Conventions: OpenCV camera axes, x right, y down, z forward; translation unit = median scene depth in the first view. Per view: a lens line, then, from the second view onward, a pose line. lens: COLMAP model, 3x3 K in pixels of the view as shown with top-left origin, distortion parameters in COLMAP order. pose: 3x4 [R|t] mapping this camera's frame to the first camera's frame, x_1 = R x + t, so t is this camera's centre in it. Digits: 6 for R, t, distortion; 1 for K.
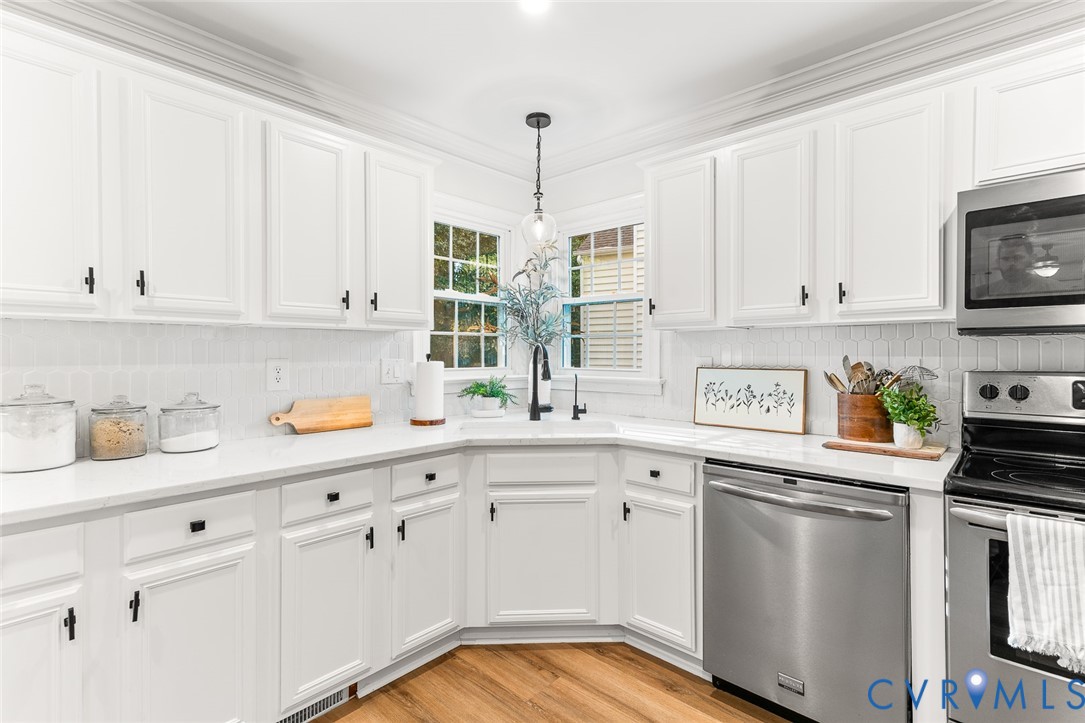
lens RADIAL K [[513.3, 0, 542.7], [0, 513.3, 355.6], [0, 0, 1]] dist [0.009707, 0.000703]
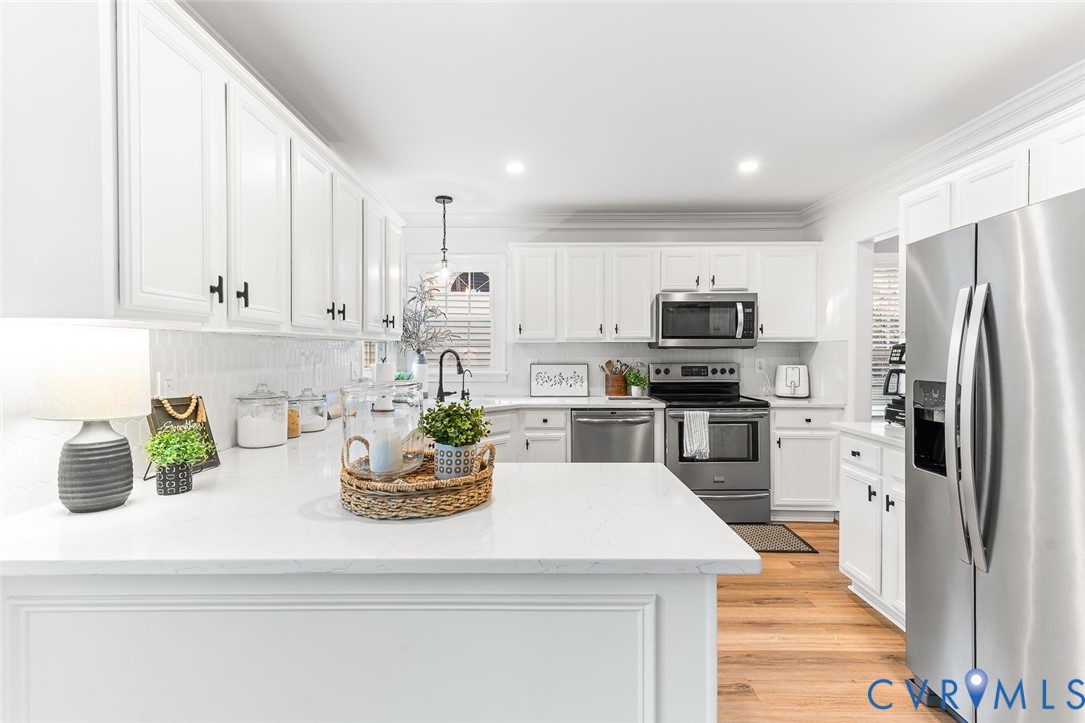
lens RADIAL K [[513.3, 0, 539.6], [0, 513.3, 357.0], [0, 0, 1]] dist [0.009707, 0.000703]
pose [[0.727486, -0.006768, 0.686089, -1.032916], [0.004882, 0.999977, 0.004688, -0.011164], [-0.686105, -0.000061, 0.727502, -0.334952]]
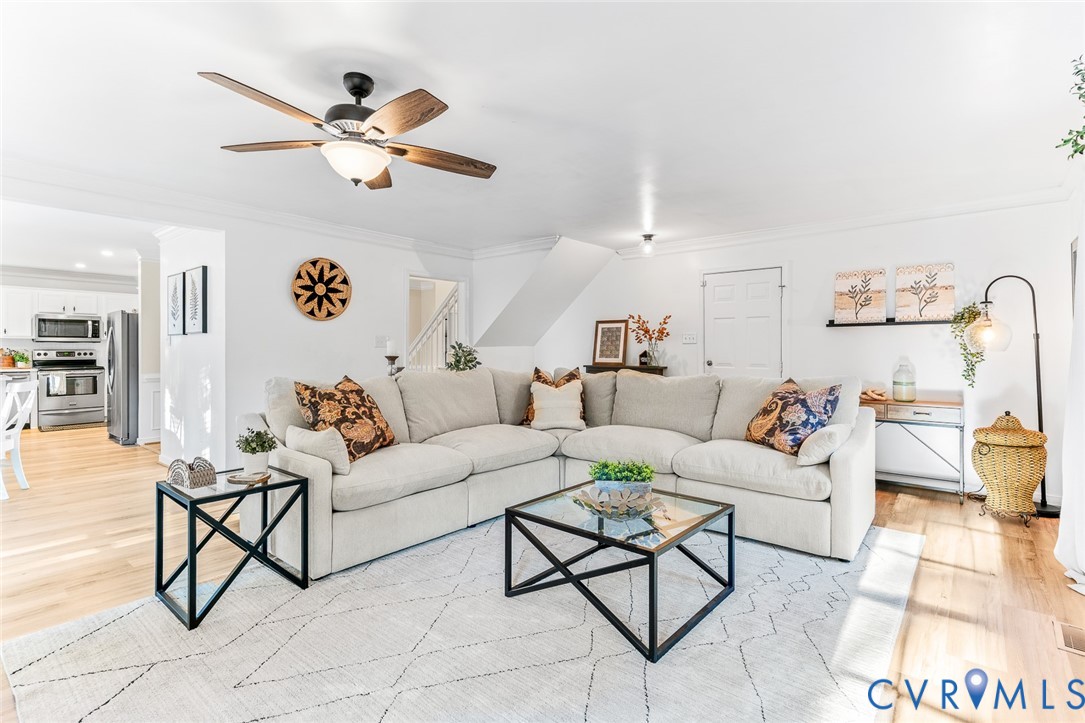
lens RADIAL K [[513.3, 0, 545.8], [0, 513.3, 353.3], [0, 0, 1]] dist [0.009707, 0.000703]
pose [[-0.049550, -0.006099, 0.998753, -3.380588], [0.005211, 0.999966, 0.006365, 0.046377], [-0.998758, 0.005520, -0.049516, -2.795120]]
